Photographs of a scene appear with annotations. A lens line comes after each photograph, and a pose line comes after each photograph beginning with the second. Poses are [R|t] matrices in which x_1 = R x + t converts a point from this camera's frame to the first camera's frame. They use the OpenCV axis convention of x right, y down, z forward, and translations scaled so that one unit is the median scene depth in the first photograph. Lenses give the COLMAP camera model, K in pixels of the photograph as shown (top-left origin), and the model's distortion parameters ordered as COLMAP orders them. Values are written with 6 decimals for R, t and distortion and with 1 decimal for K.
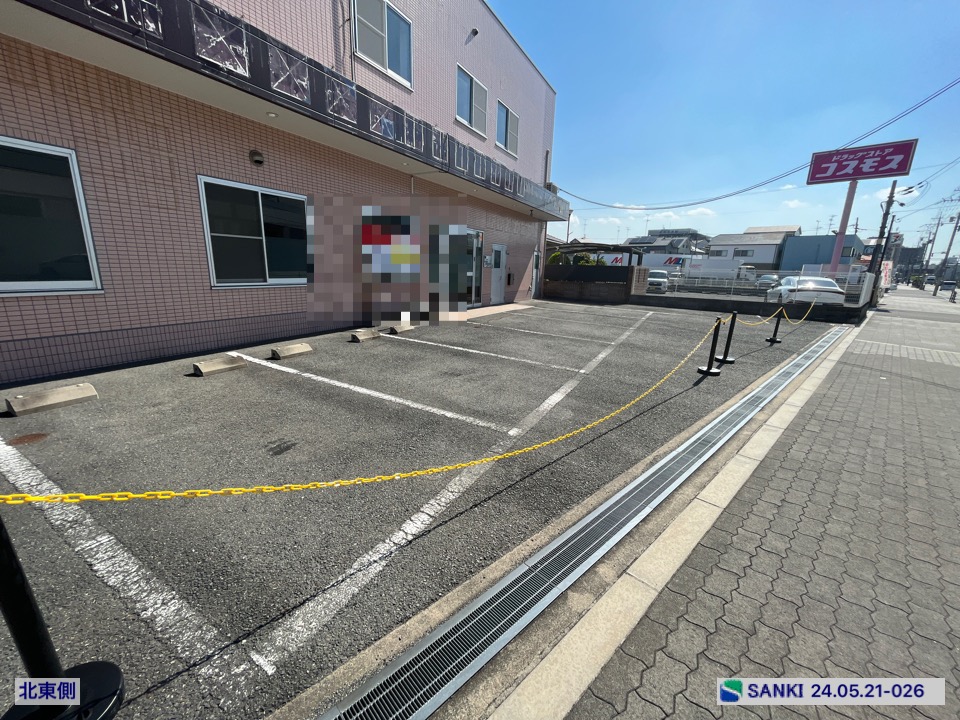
lens RADIAL K [[385.7, 0, 476.9], [0, 385.7, 361.3], [0, 0, 1]] dist [-0.002827, -0.000121]
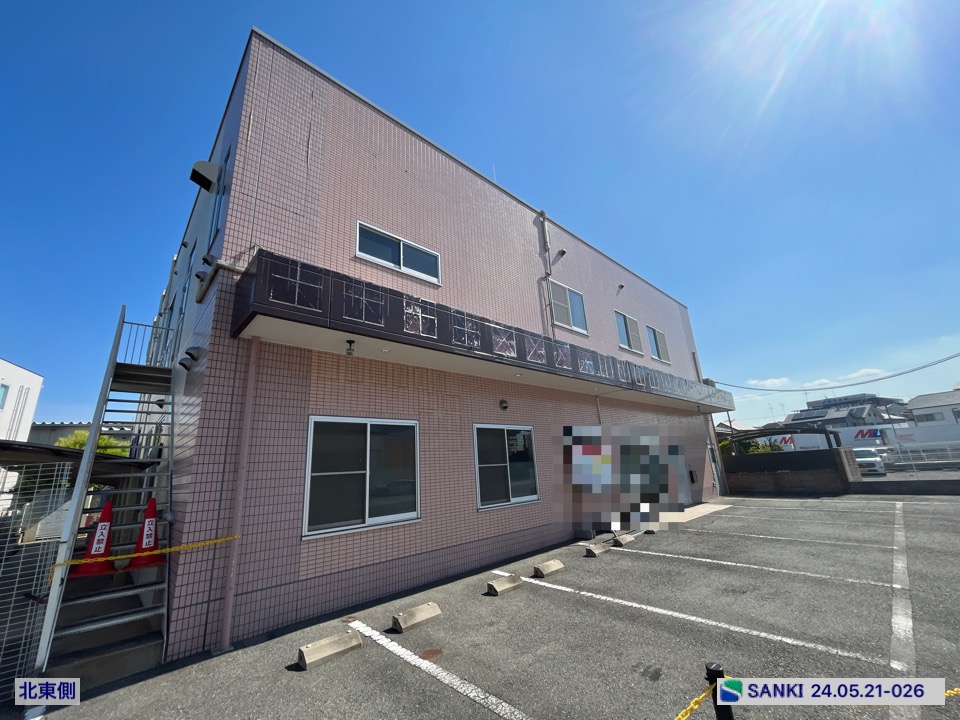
lens RADIAL K [[387.5, 0, 478.2], [0, 387.5, 361.9], [0, 0, 1]] dist [0.000892, -0.000247]
pose [[0.948000, -0.169876, -0.269143, -0.125907], [0.016502, 0.870742, -0.491463, 0.000114], [0.317841, 0.461466, 0.828267, -0.097018]]
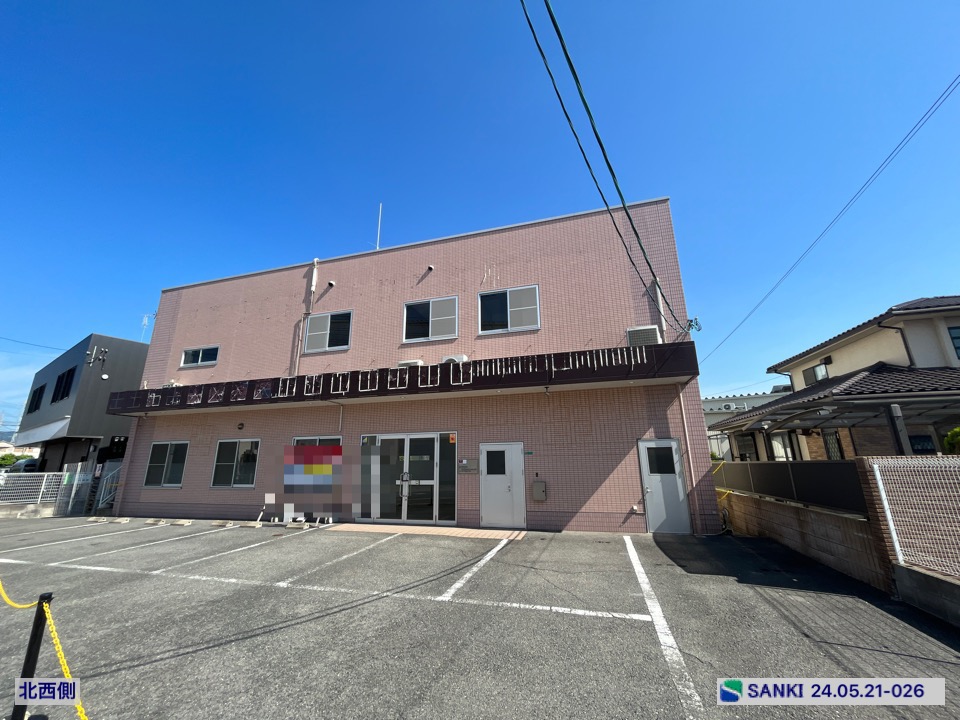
lens RADIAL K [[385.7, 0, 476.9], [0, 385.7, 361.3], [0, 0, 1]] dist [-0.002827, -0.000121]
pose [[0.216916, -0.287130, -0.933008, 0.842456], [-0.217657, 0.917479, -0.332954, -0.201876], [0.951616, 0.275299, 0.136520, 0.864599]]
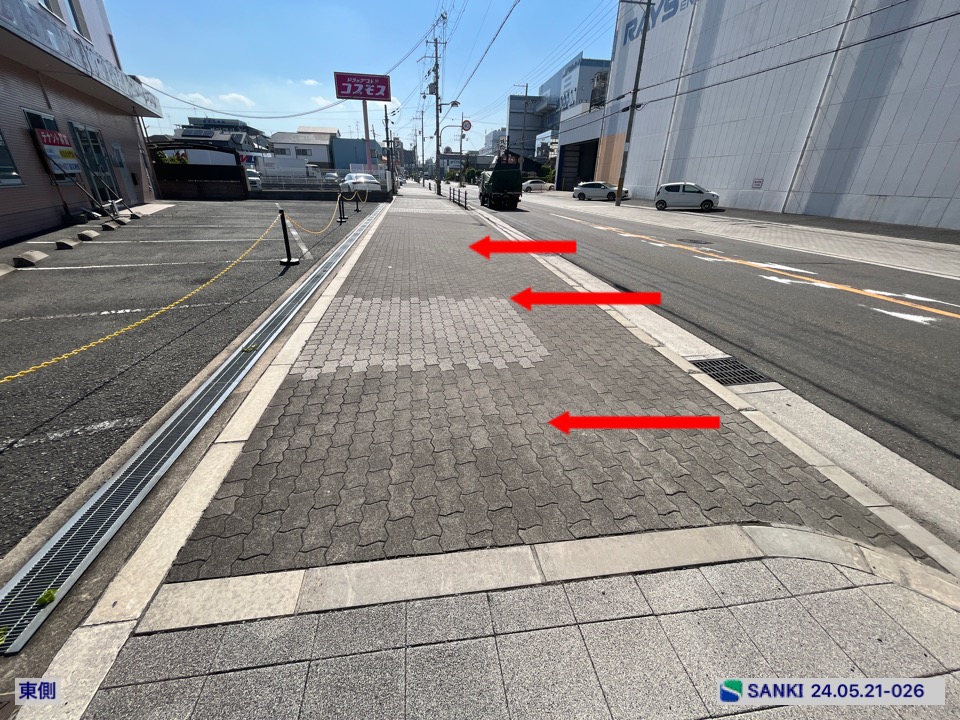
lens RADIAL K [[386.1, 0, 475.8], [0, 386.1, 360.7], [0, 0, 1]] dist [-0.003288, 0.000244]
pose [[0.559315, -0.367955, 0.742816, -0.401912], [0.188244, 0.929055, 0.318468, 0.095185], [-0.807298, -0.038294, 0.588900, -0.419867]]
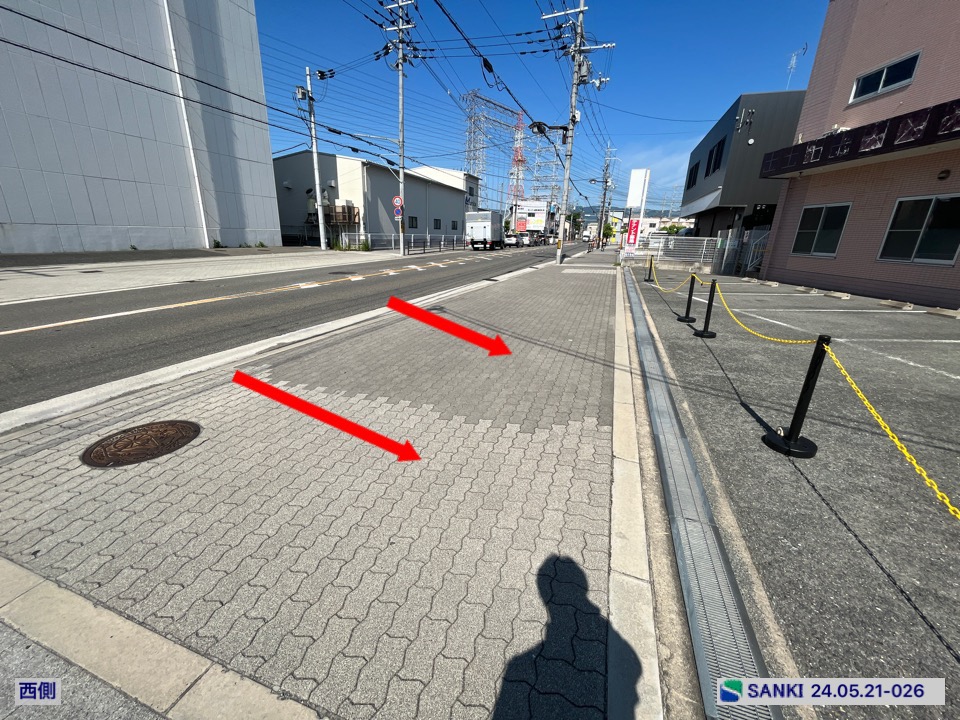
lens RADIAL K [[386.1, 0, 475.8], [0, 386.1, 360.7], [0, 0, 1]] dist [-0.003288, 0.000244]
pose [[-0.883580, 0.089303, -0.459687, 0.810213], [-0.169084, 0.854581, 0.491021, -0.159166], [0.436690, 0.511582, -0.739990, 0.777355]]
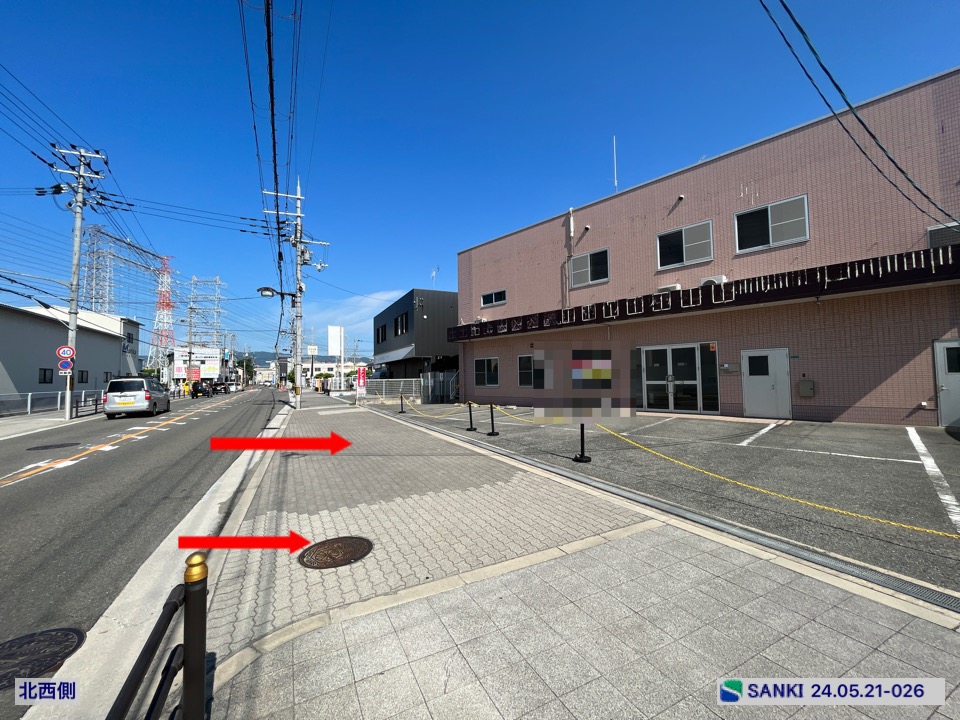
lens RADIAL K [[386.1, 0, 475.8], [0, 386.1, 360.7], [0, 0, 1]] dist [-0.003288, 0.000244]
pose [[-0.290173, -0.070112, -0.954402, 1.135586], [-0.221505, 0.975150, -0.004290, -0.140495], [0.930986, 0.210160, -0.298492, 0.708545]]
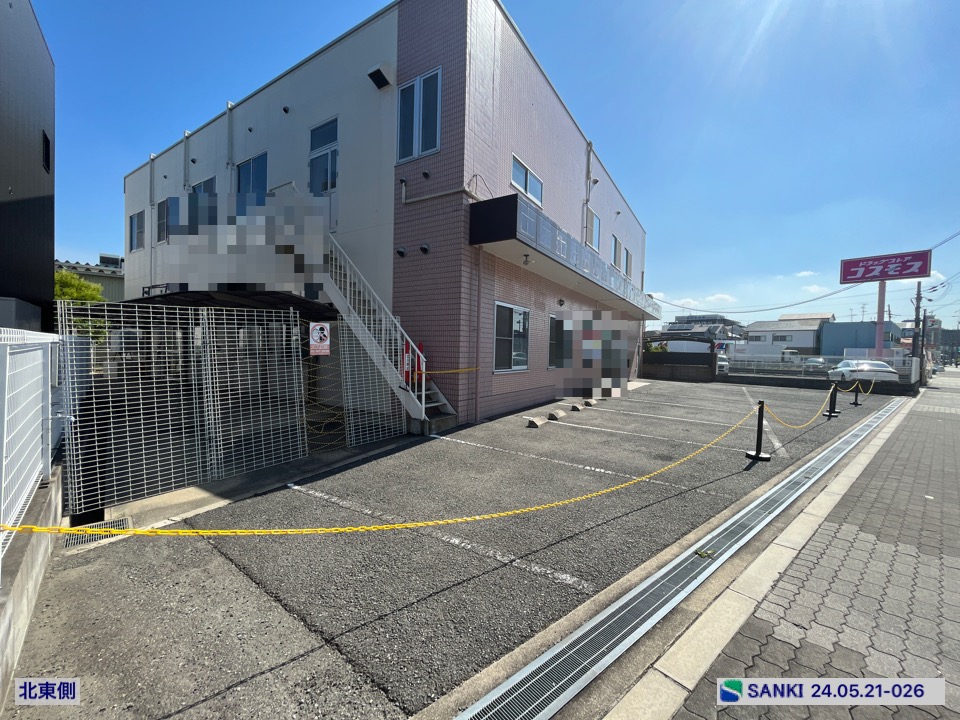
lens RADIAL K [[387.5, 0, 478.2], [0, 387.5, 361.9], [0, 0, 1]] dist [0.000892, -0.000247]
pose [[0.998269, -0.004085, -0.058665, -0.410308], [-0.008387, 0.977499, -0.210775, 0.080212], [0.058205, 0.210902, 0.975773, -0.396463]]
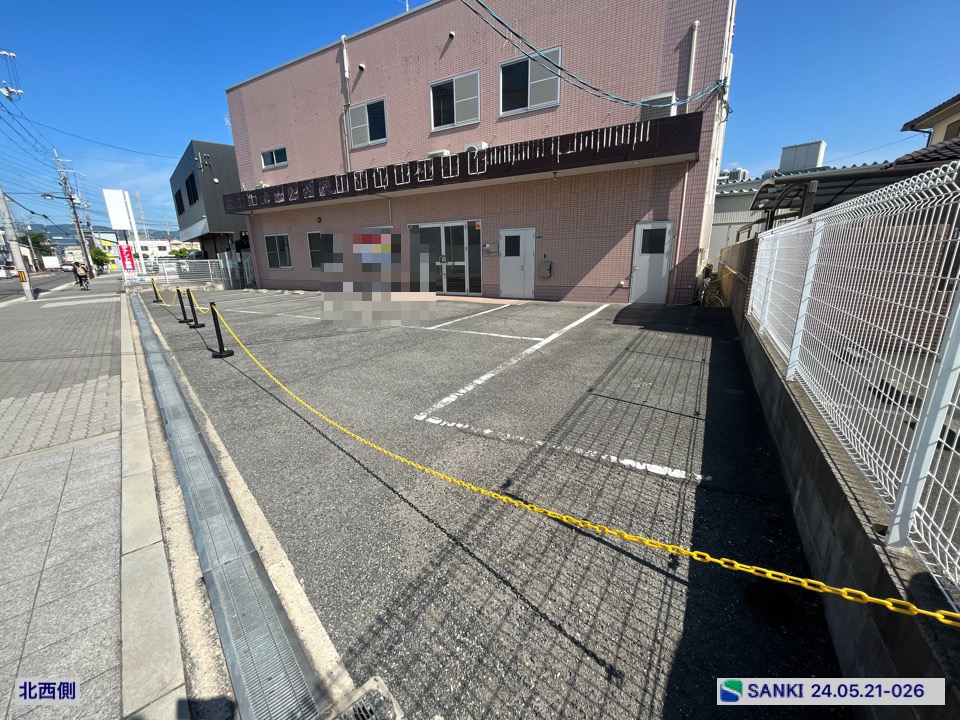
lens RADIAL K [[386.6, 0, 475.9], [0, 386.6, 361.6], [0, 0, 1]] dist [-0.005503, 0.000014]
pose [[-0.022512, 0.230328, -0.972853, 1.019082], [-0.224332, 0.947121, 0.229427, -0.213121], [0.974253, 0.223407, 0.030349, 1.014859]]
